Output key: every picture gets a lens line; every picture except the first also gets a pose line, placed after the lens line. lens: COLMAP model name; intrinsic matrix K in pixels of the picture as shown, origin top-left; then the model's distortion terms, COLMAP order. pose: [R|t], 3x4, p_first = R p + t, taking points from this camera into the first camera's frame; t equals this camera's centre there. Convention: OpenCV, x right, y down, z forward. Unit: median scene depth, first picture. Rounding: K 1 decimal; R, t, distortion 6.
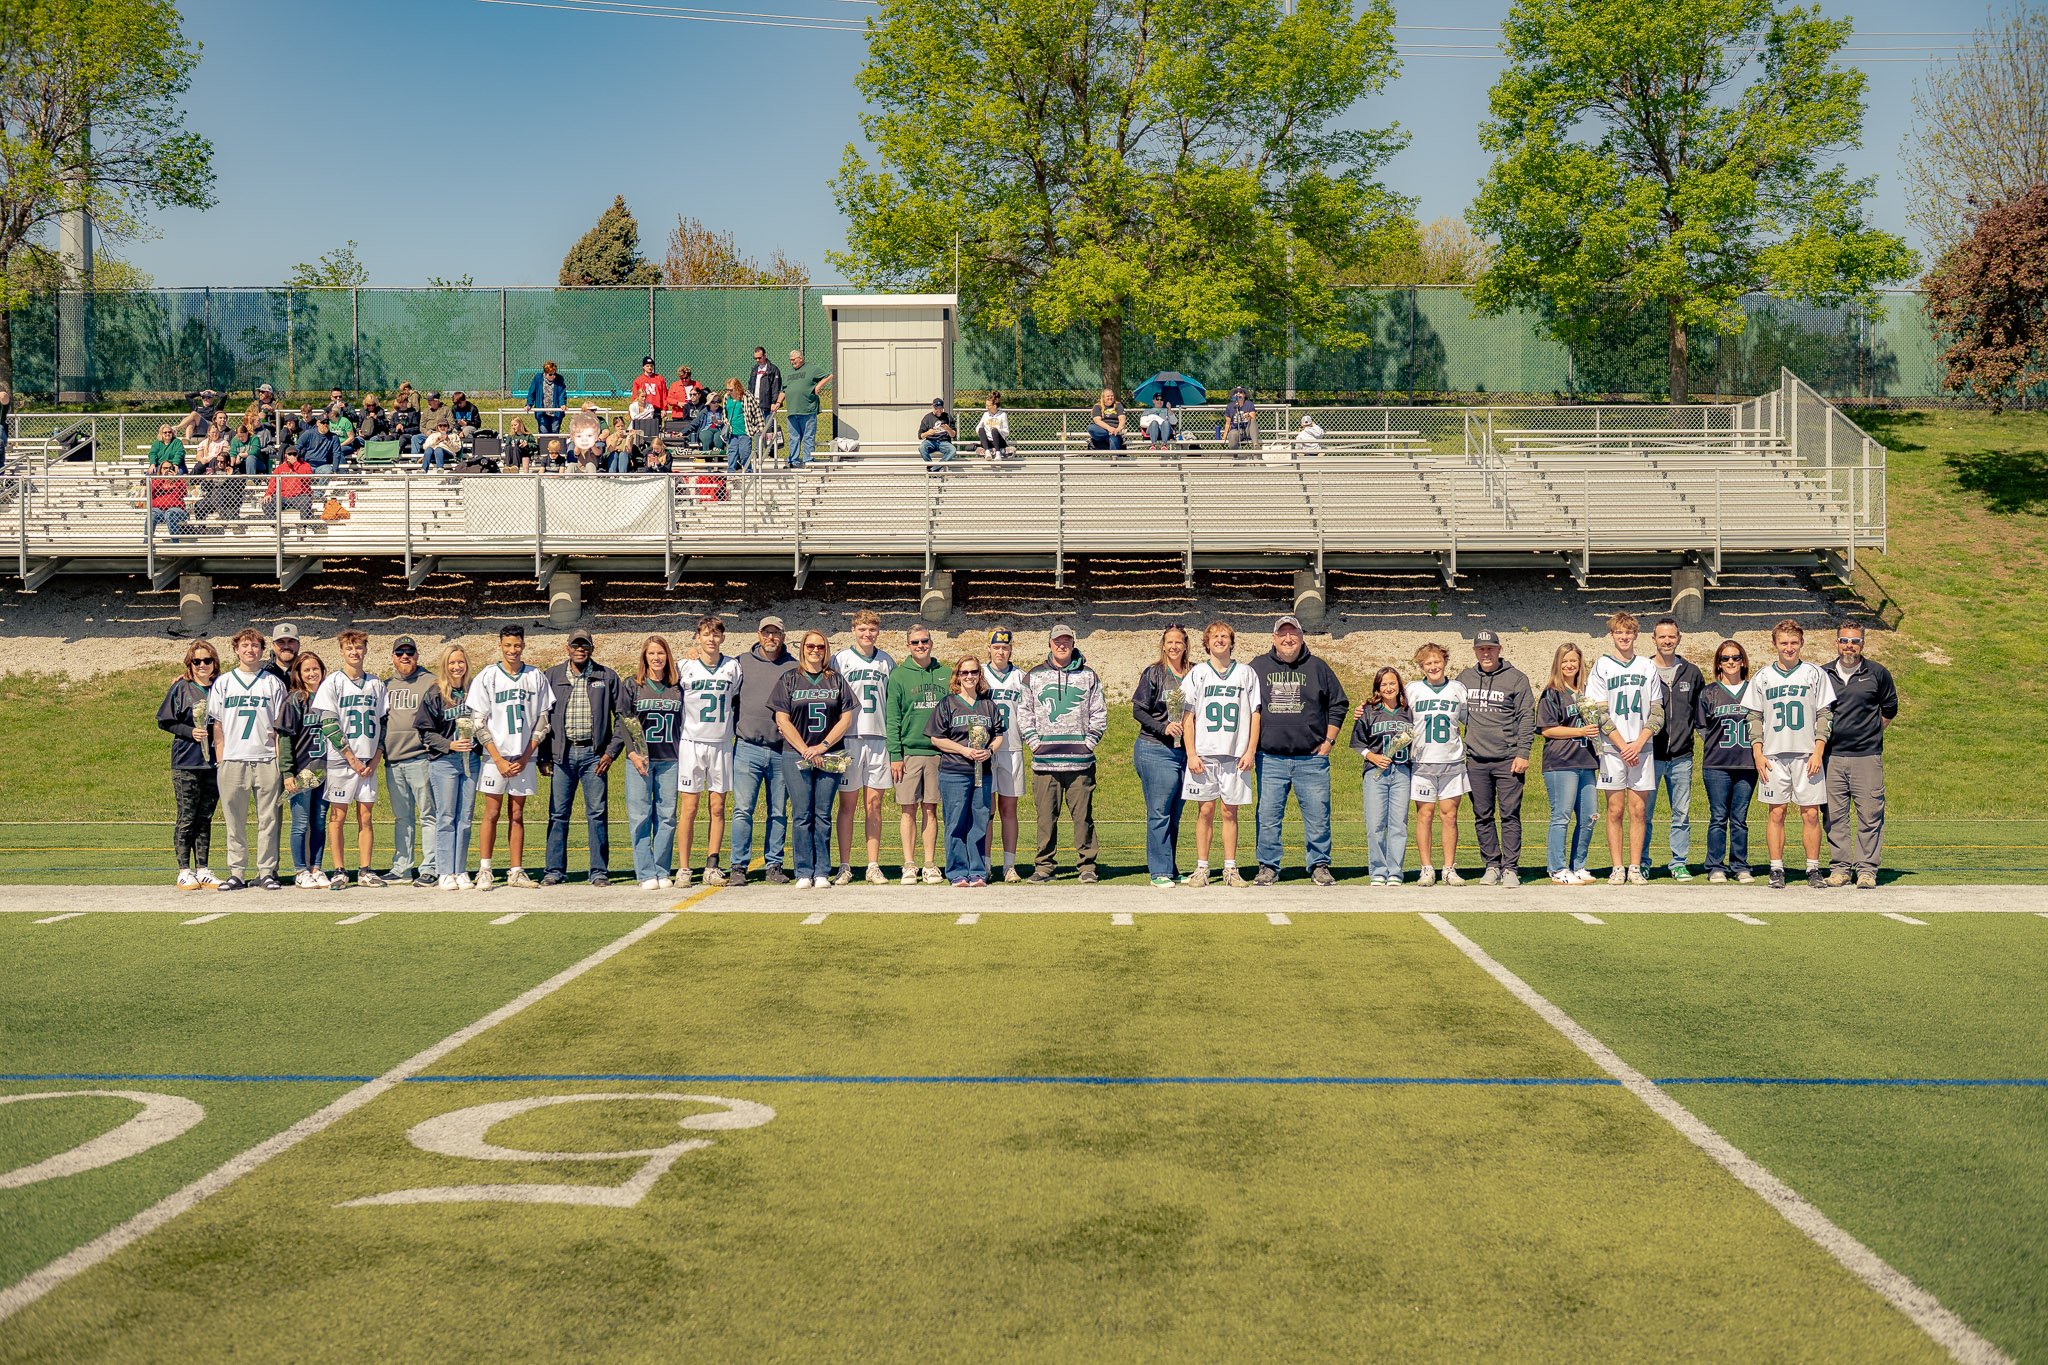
lens RADIAL K [[2568.4, 0, 1024.7], [0, 2568.4, 684.1], [0, 0, 1]] dist [0.015839, -0.002989]
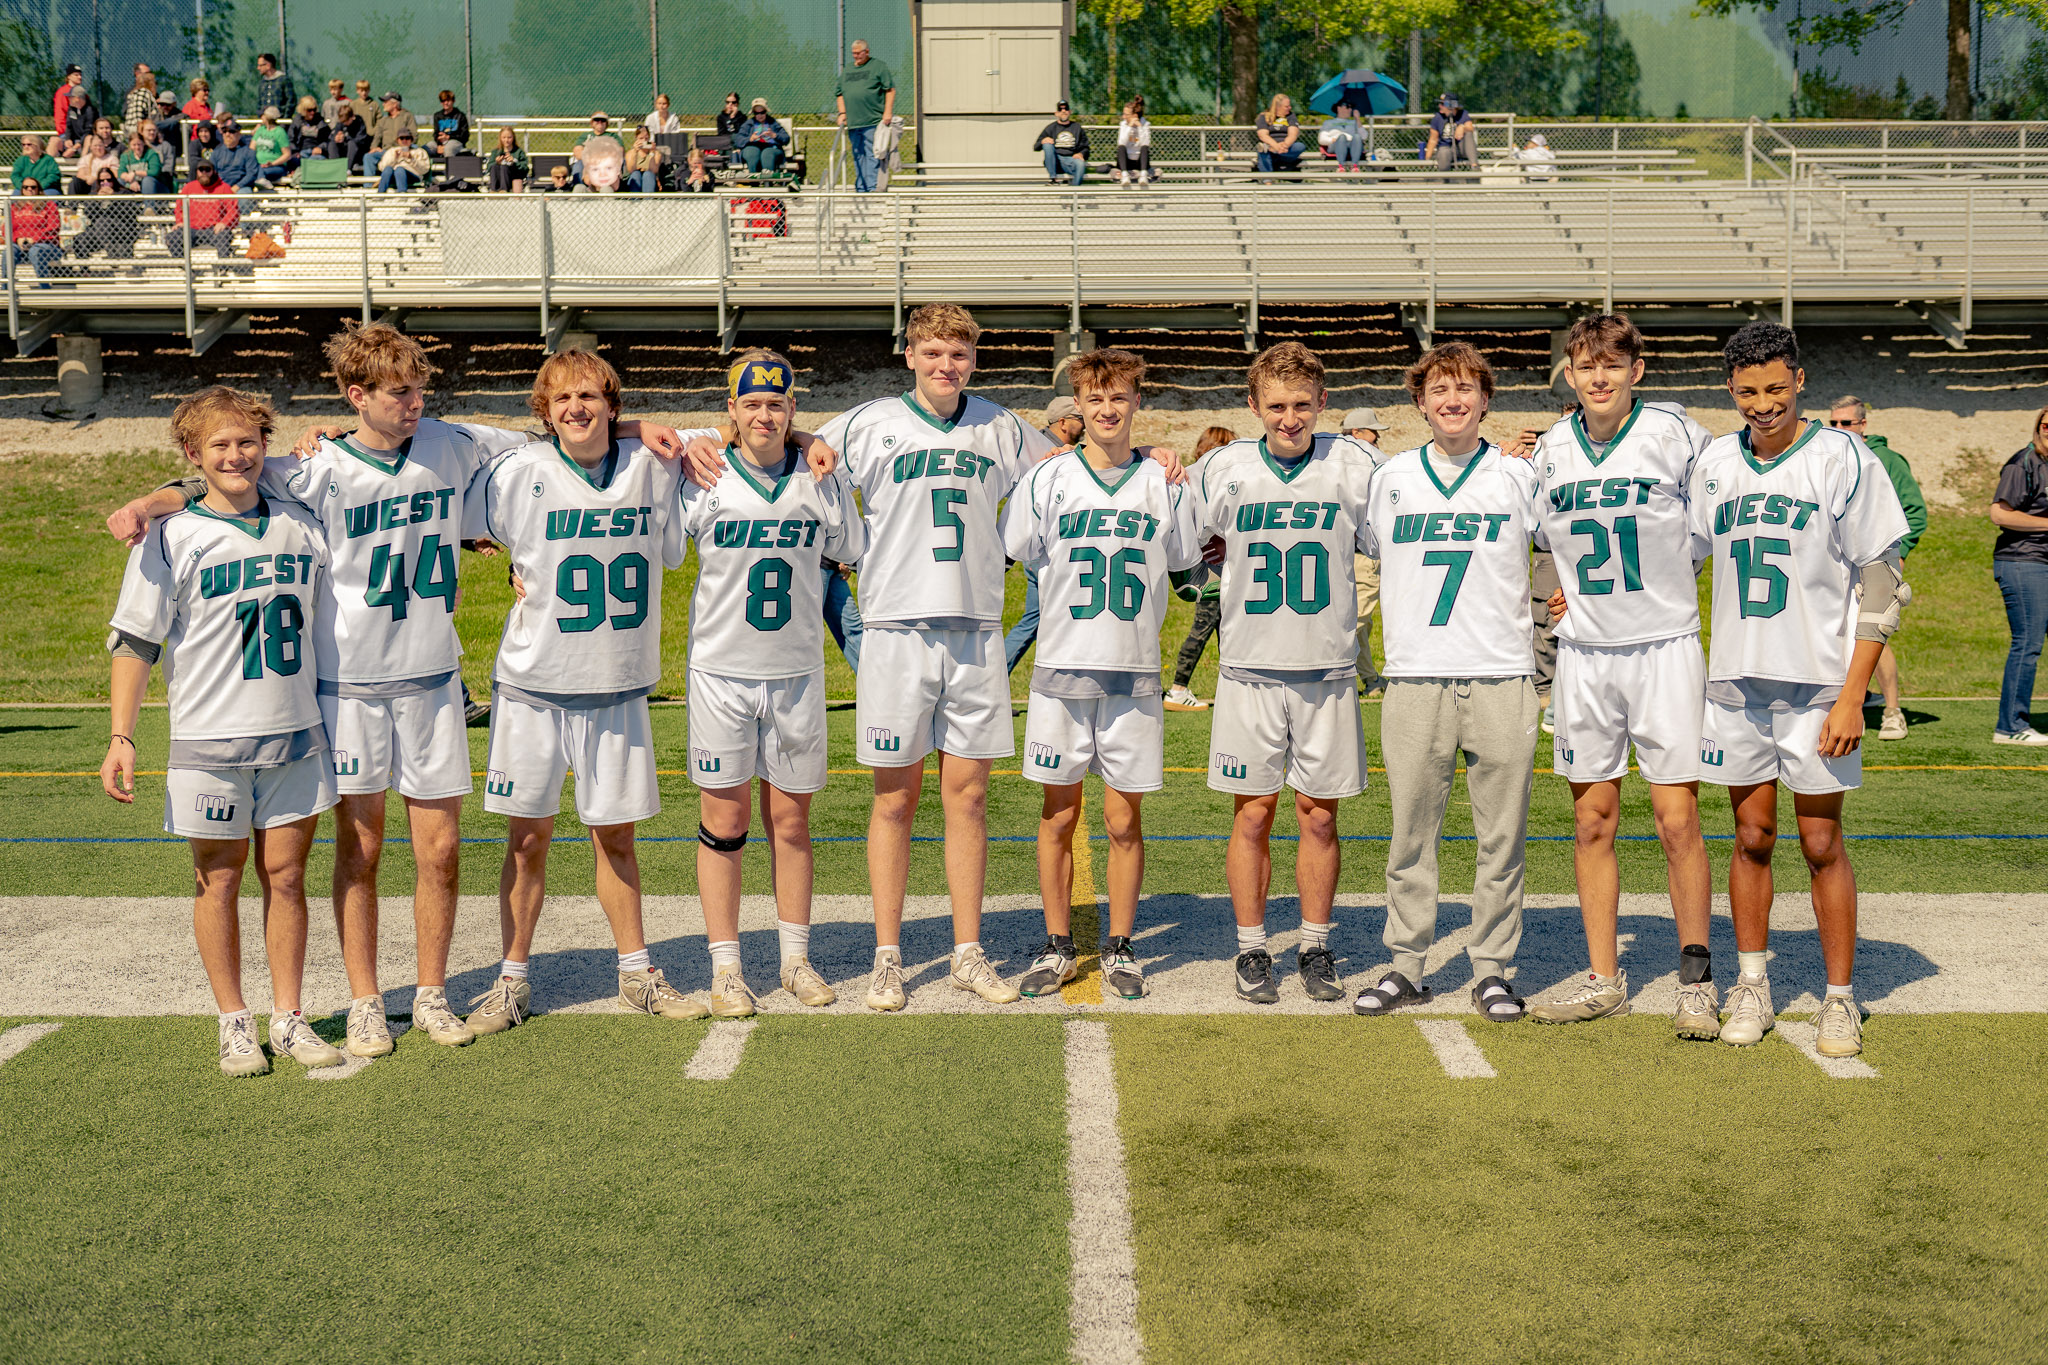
lens RADIAL K [[2607.9, 0, 1024.0], [0, 2607.9, 682.5], [0, 0, 1]] dist [0.009196, 0.007225]
pose [[0.999774, -0.003106, 0.021041, -0.064627], [0.001419, 0.996815, 0.079731, -0.002216], [-0.021222, -0.079683, 0.996594, 0.232085]]
